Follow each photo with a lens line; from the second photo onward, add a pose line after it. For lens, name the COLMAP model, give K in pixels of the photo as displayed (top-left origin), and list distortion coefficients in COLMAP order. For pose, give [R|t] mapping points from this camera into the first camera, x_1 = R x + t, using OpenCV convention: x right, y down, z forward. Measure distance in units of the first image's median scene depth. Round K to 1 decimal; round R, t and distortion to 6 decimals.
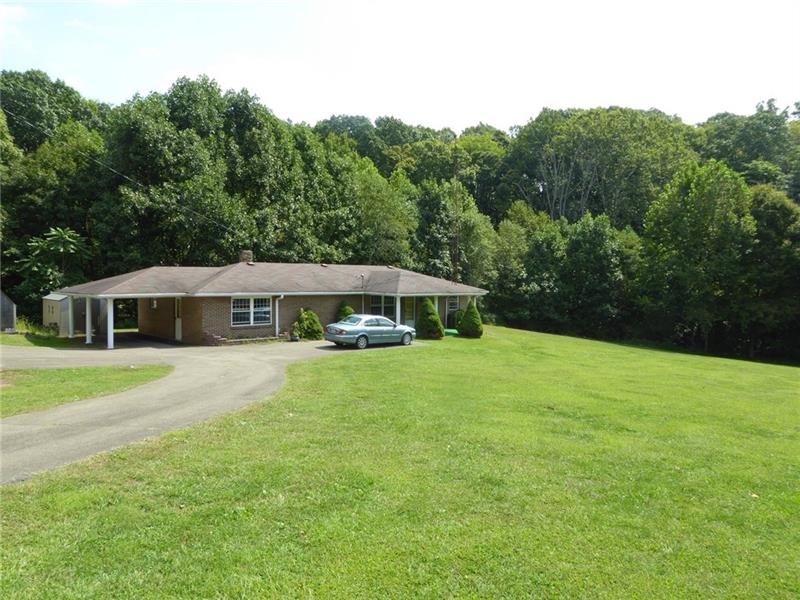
lens RADIAL K [[555.3, 0, 400.8], [0, 555.3, 290.4], [0, 0, 1]] dist [-0.032069, 0.001044]
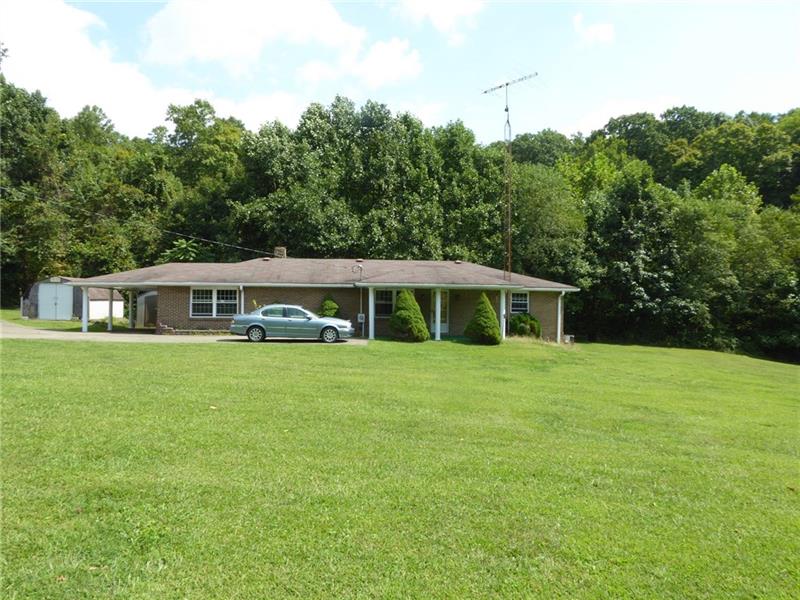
lens RADIAL K [[555.0, 0, 436.1], [0, 555.0, 300.5], [0, 0, 1]] dist [-0.029136, 0.003899]
pose [[0.814075, -0.011197, -0.580652, 0.447097], [-0.014341, 0.999122, -0.039373, 0.049266], [0.580582, 0.040380, 0.813200, 0.333749]]
